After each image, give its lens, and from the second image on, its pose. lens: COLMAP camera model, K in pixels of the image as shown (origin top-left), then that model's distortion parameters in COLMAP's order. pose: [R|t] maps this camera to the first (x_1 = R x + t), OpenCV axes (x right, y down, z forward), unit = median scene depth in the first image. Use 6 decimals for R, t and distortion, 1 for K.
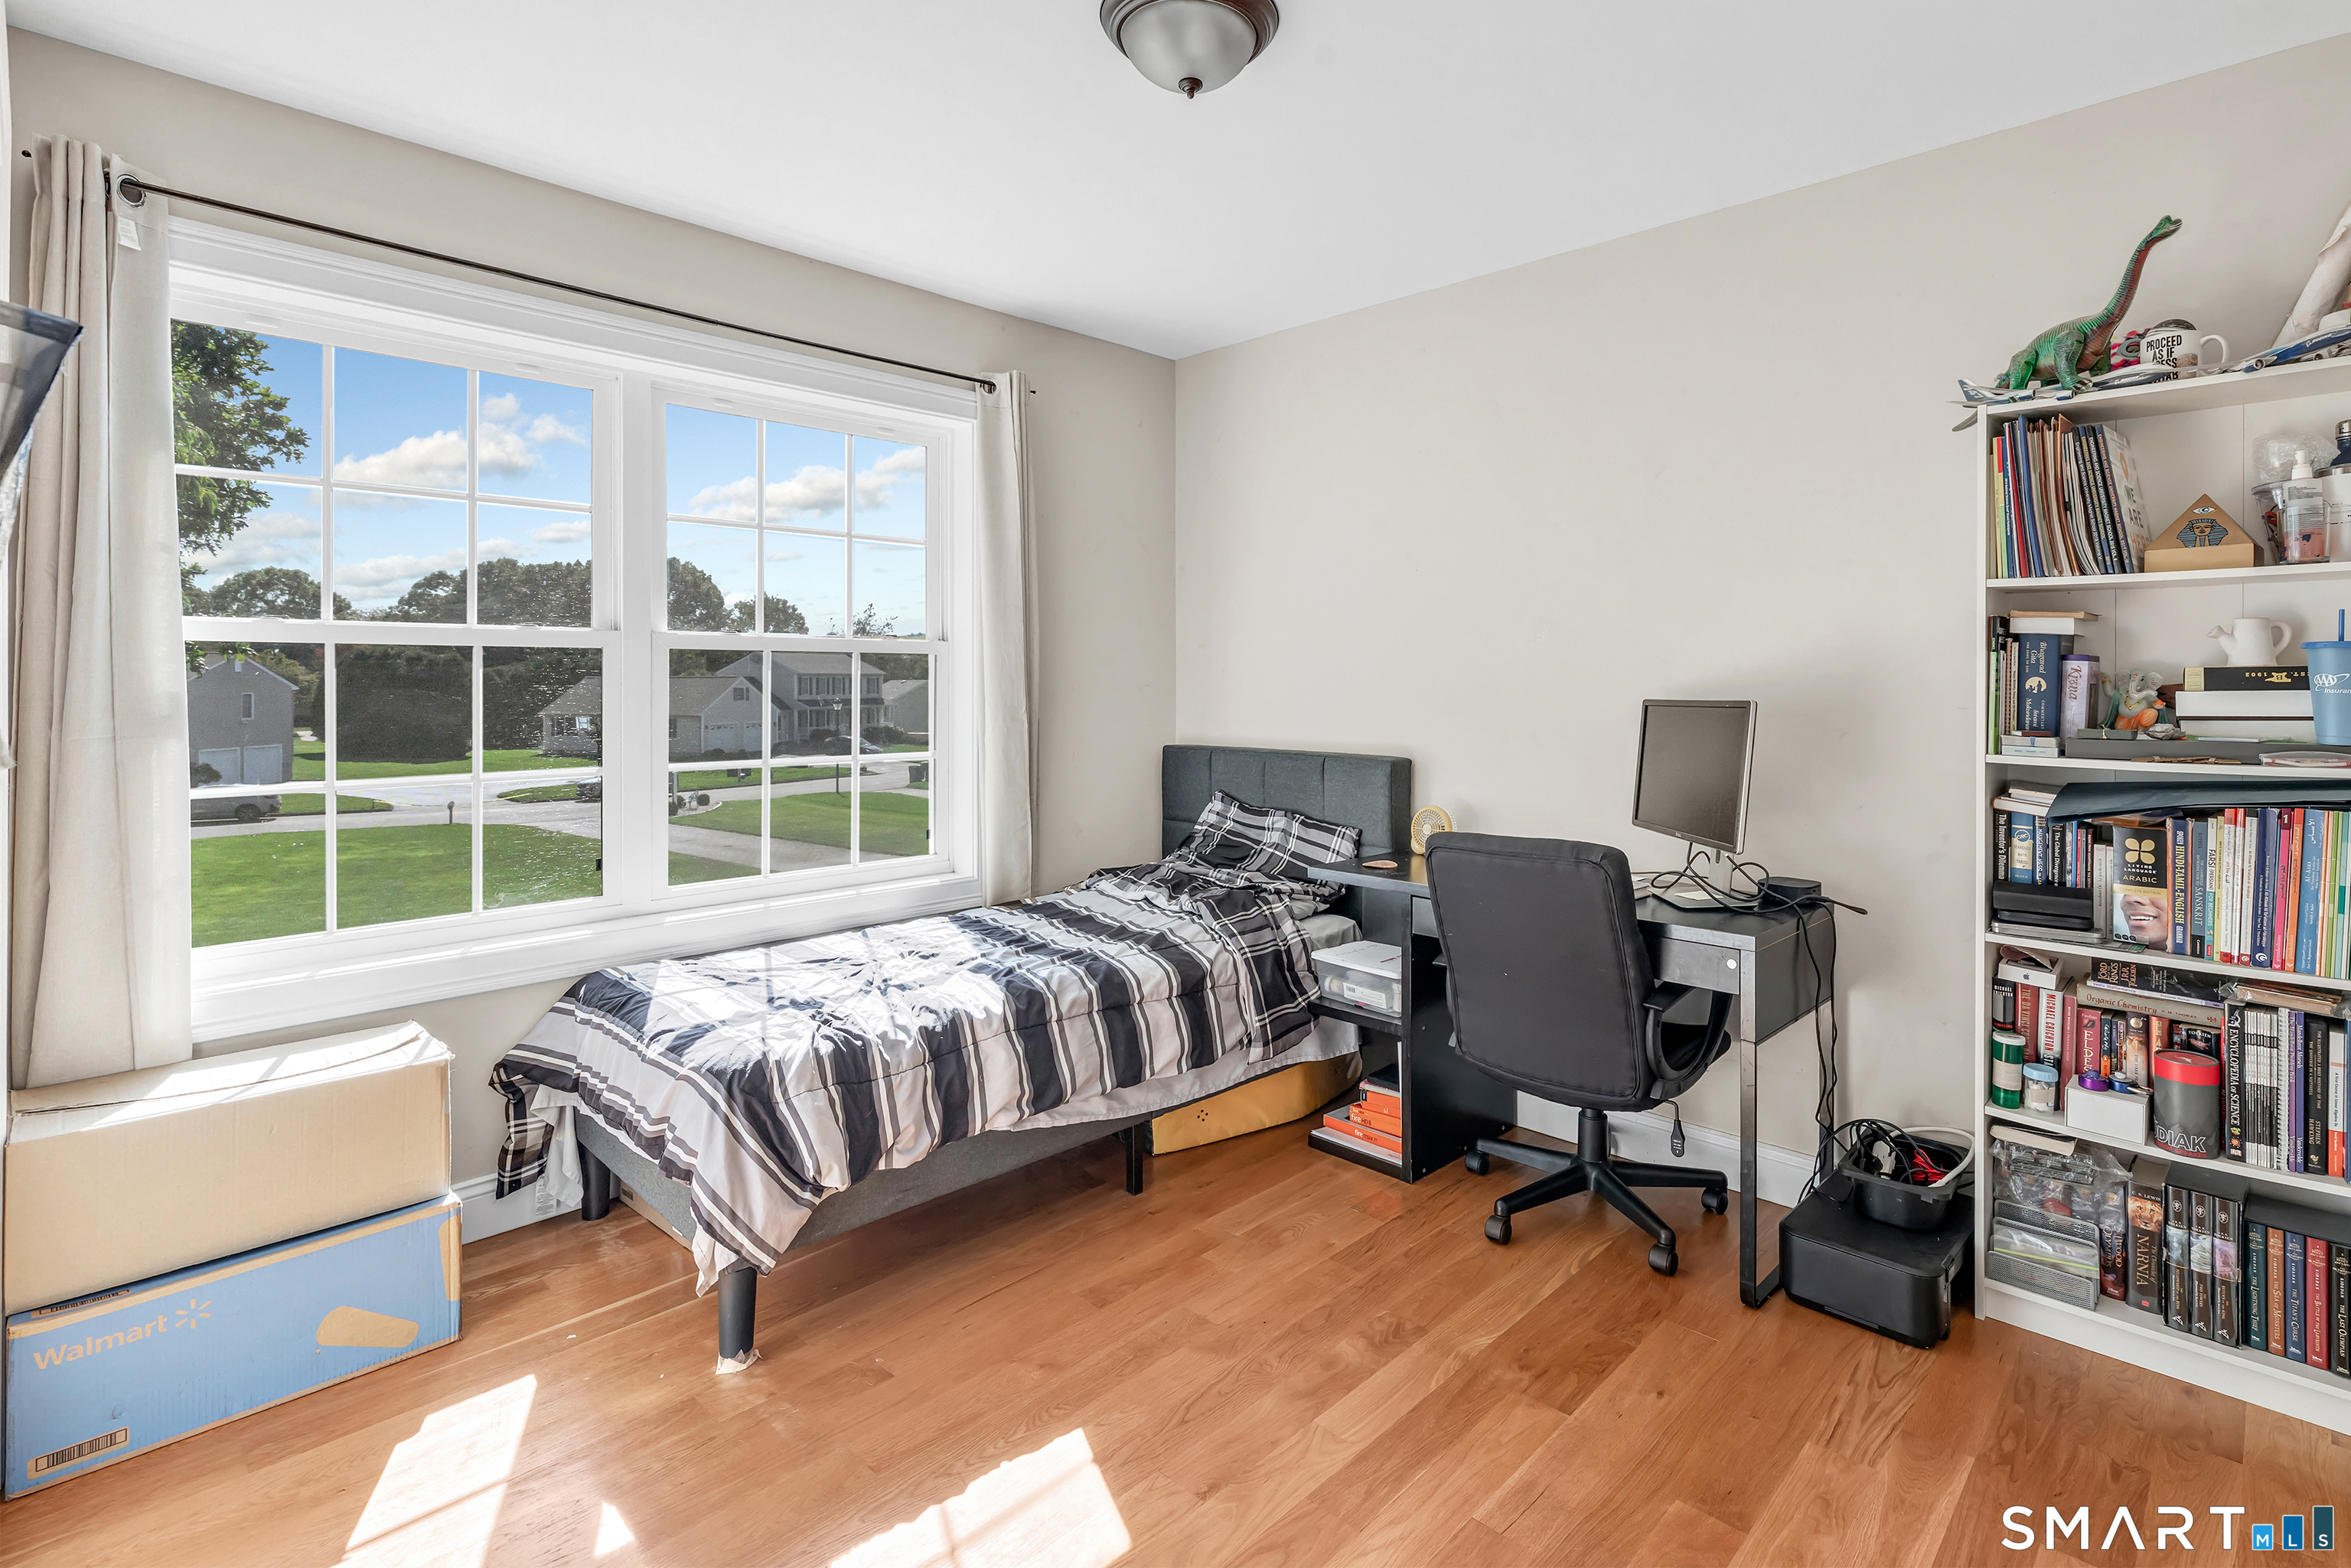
lens RADIAL K [[1162.6, 0, 1228.3], [0, 1162.6, 687.8], [0, 0, 1]] dist [0.001140, 0.000264]
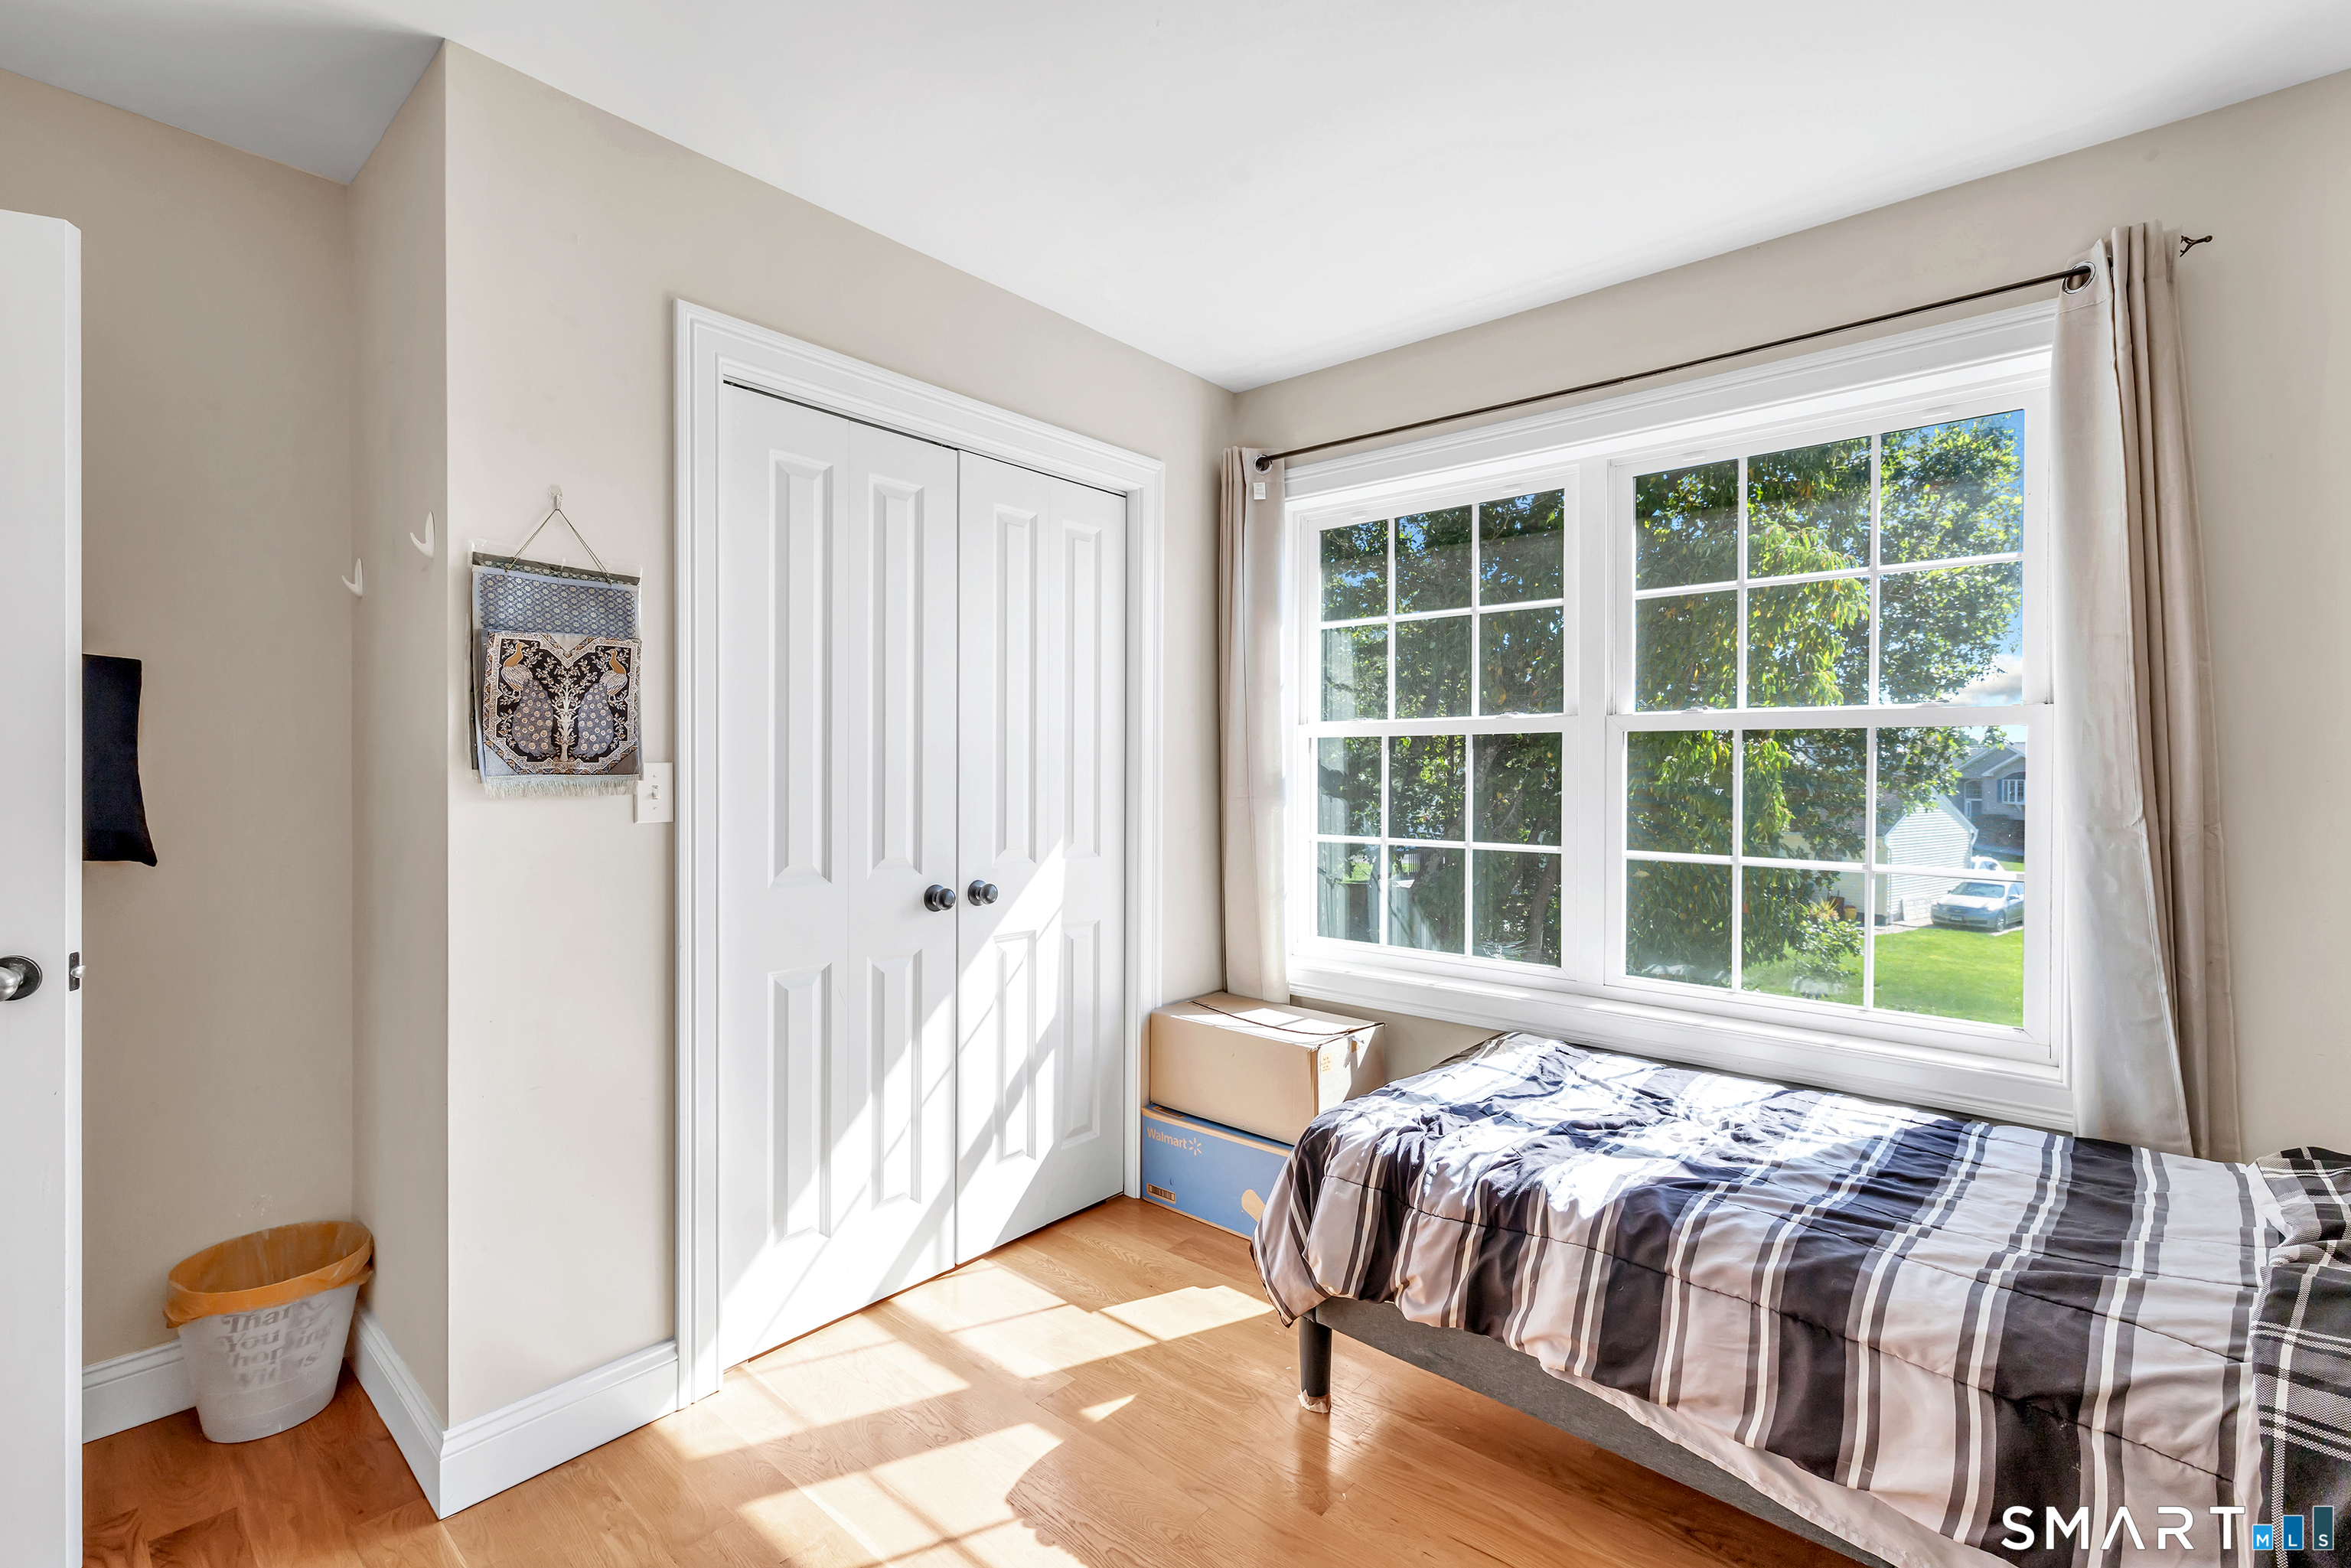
lens RADIAL K [[1042.9, 0, 1176.9], [0, 1042.9, 768.8], [0, 0, 1]] dist [-0.000863, -0.000087]
pose [[0.028057, 0.008717, -0.999568, 0.461480], [-0.007163, 0.999938, 0.008519, -0.007148], [0.999581, 0.006921, 0.028118, 0.740916]]
